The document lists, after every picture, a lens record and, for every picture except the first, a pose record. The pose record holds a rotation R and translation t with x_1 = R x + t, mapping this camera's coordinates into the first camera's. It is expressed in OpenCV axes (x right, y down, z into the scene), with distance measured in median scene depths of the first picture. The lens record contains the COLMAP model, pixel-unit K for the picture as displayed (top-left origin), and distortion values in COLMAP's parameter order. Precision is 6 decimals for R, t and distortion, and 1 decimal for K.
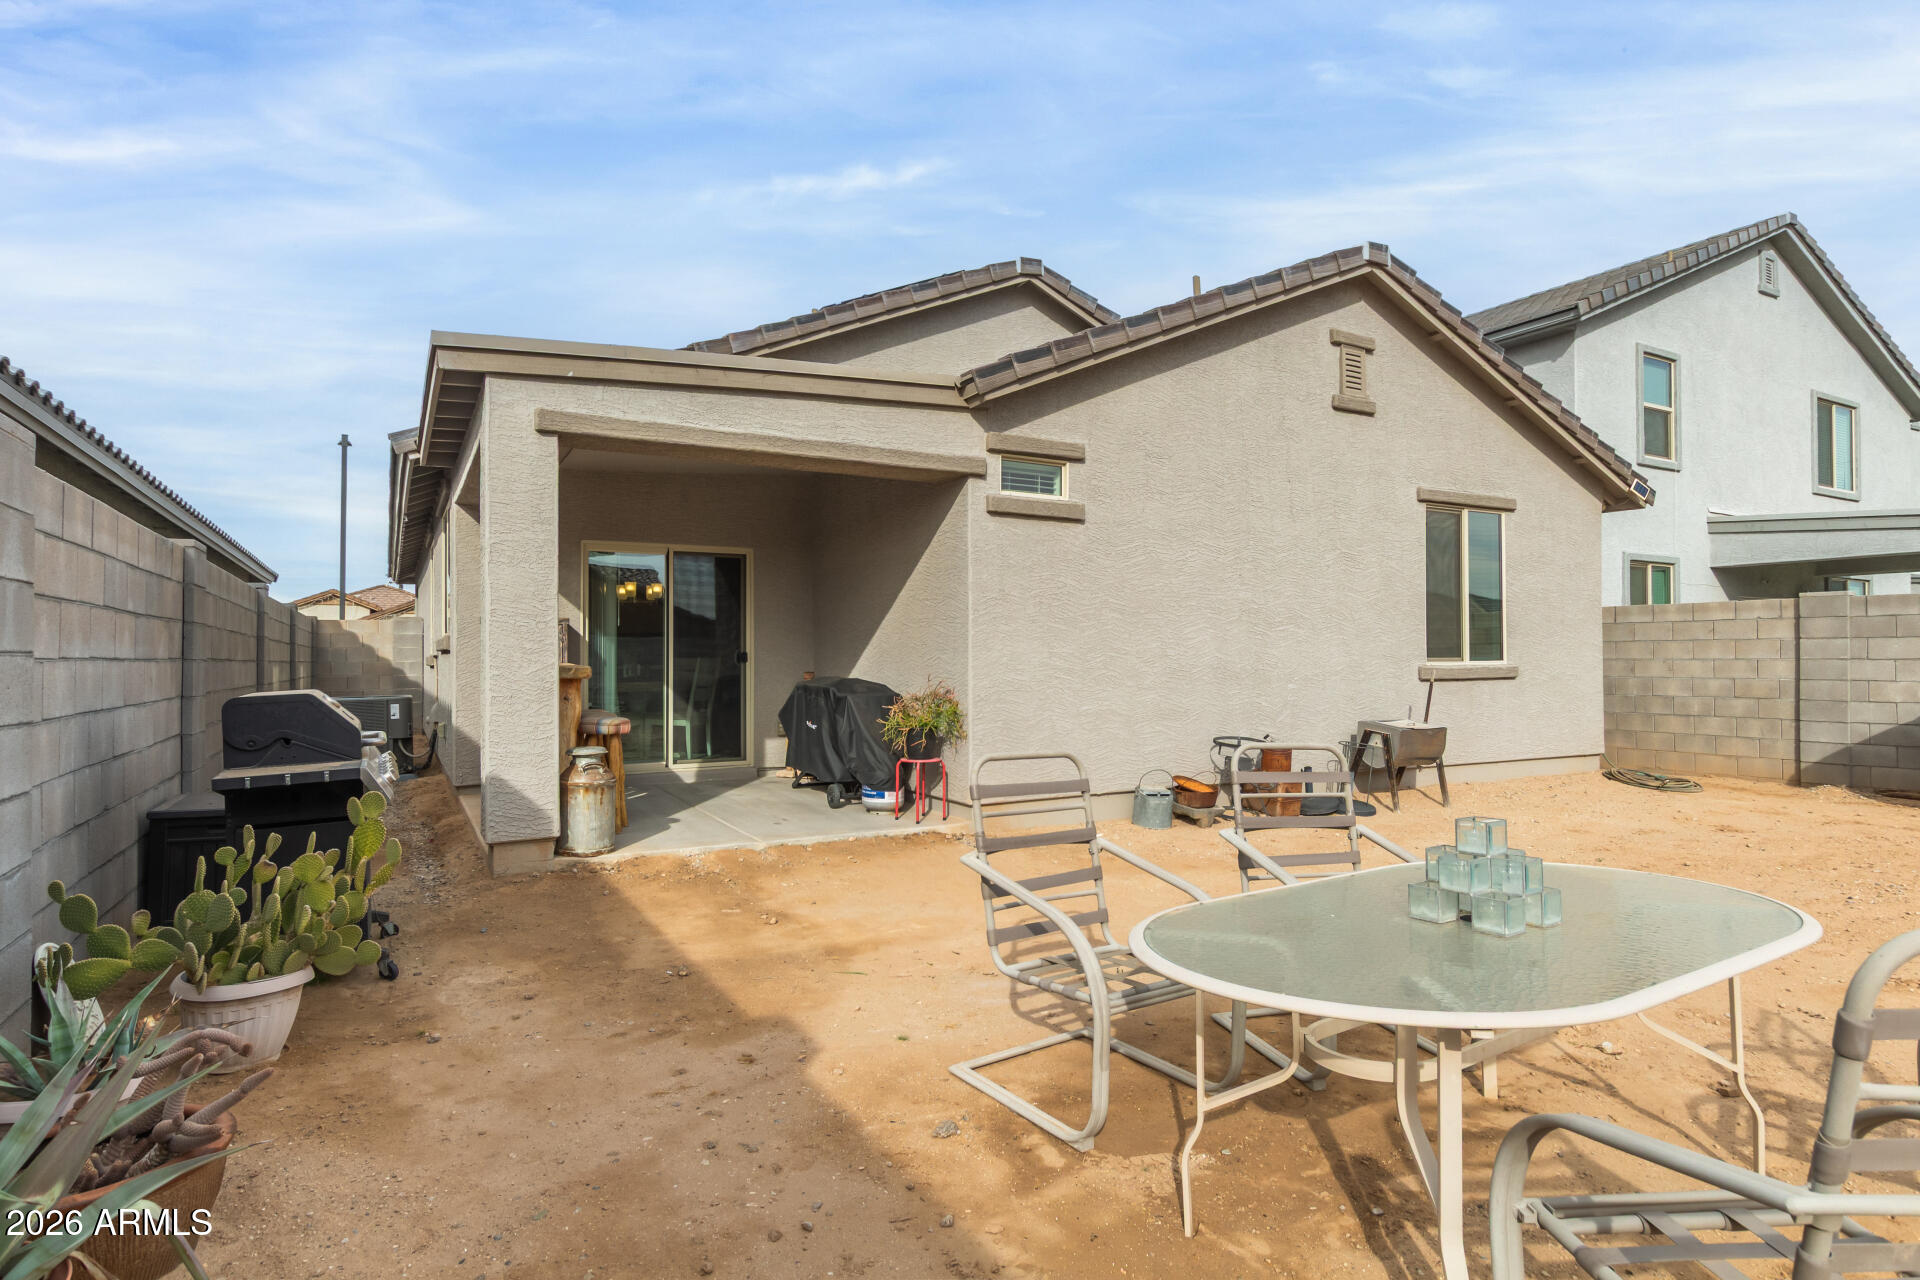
lens RADIAL K [[945.0, 0, 960.0], [0, 945.0, 640.0], [0, 0, 1]] dist [-0.000625, 0.000383]
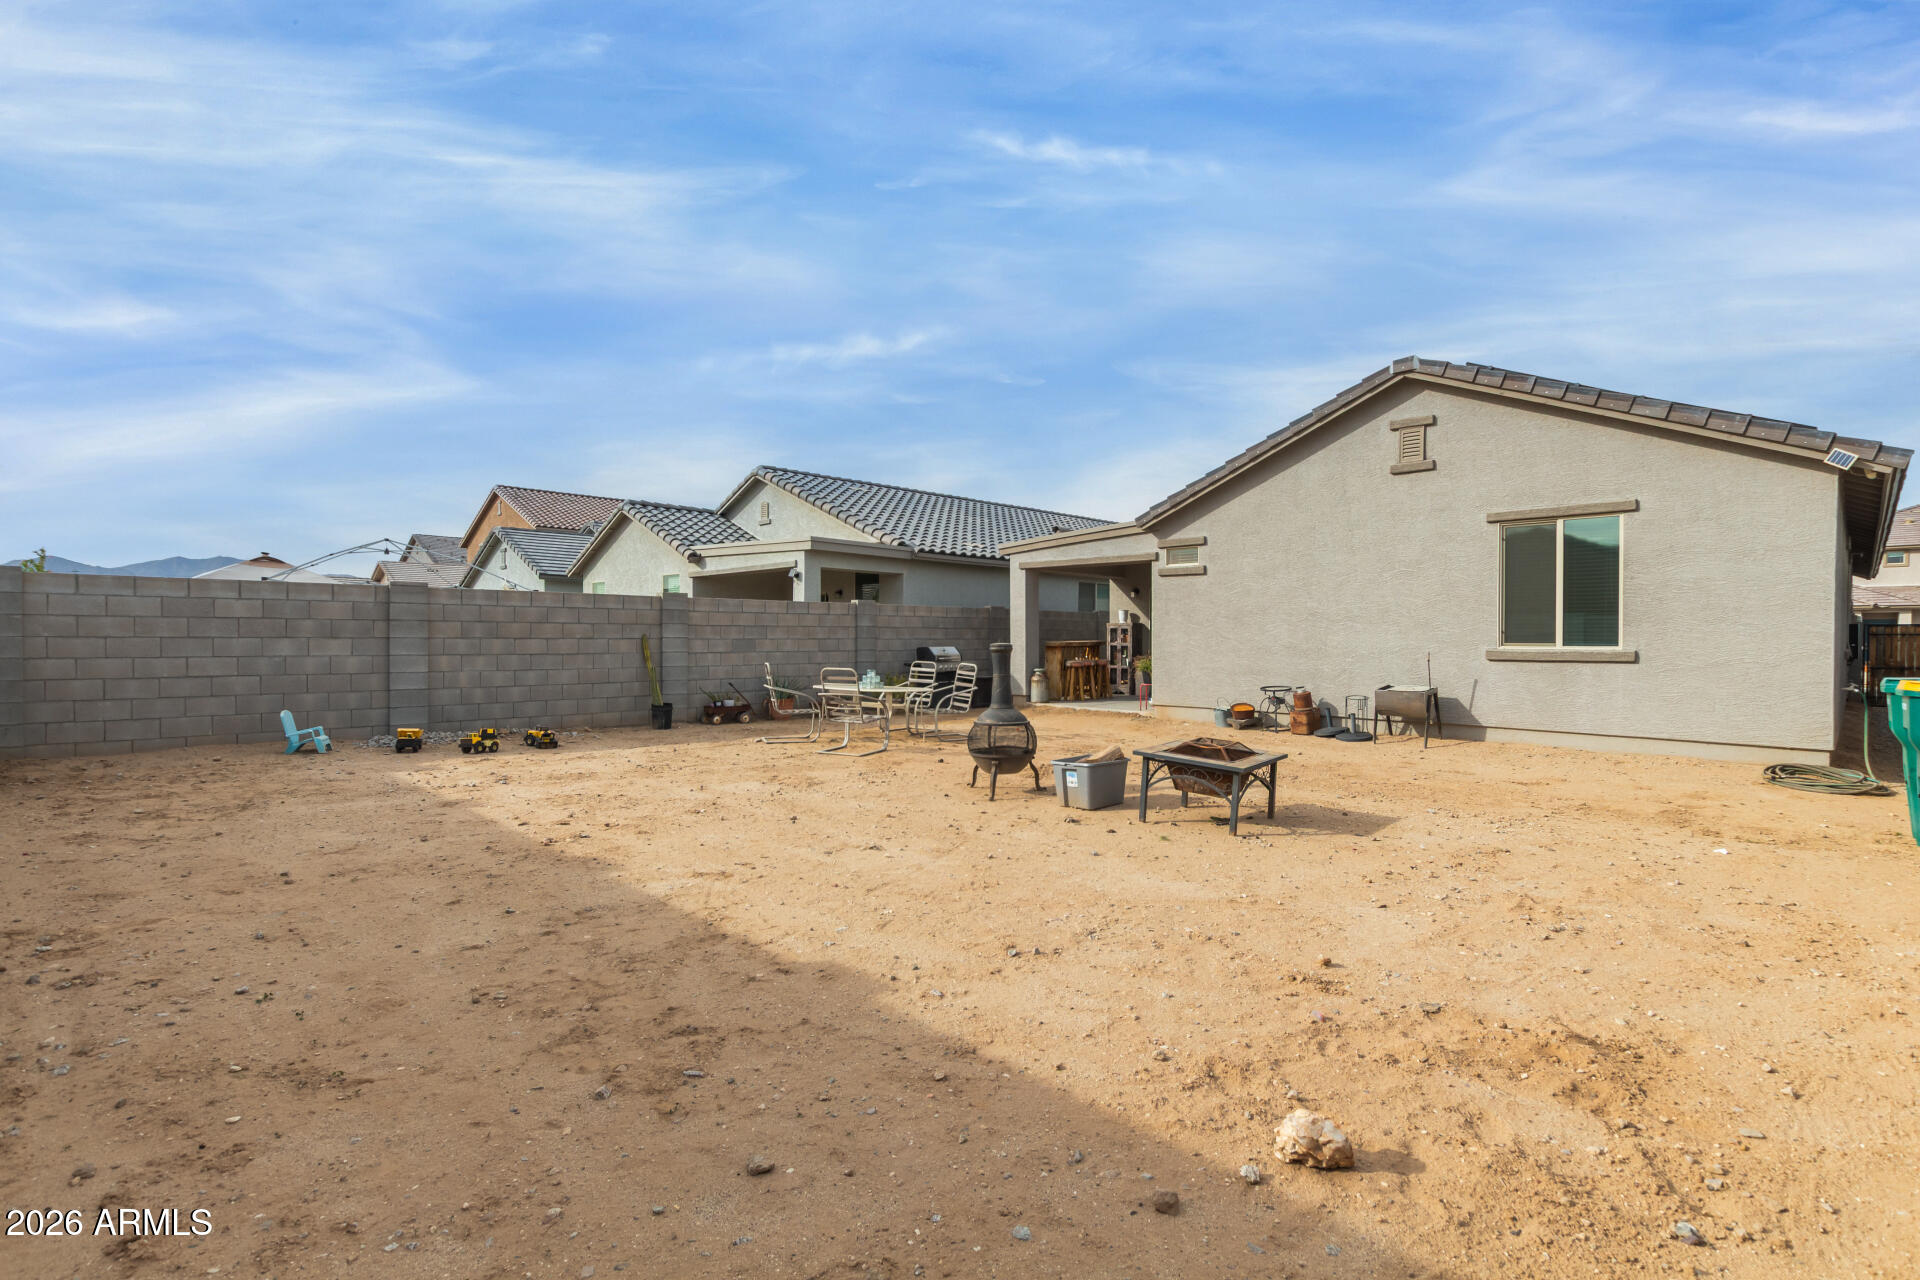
lens RADIAL K [[873.1, 0, 960.0], [0, 873.1, 640.0], [0, 0, 1]] dist [0.000339, -0.000032]
pose [[0.312757, 0.008048, -0.949799, 1.747873], [0.017592, 0.999744, 0.014264, -0.018583], [0.949670, -0.021170, 0.312535, -0.095526]]
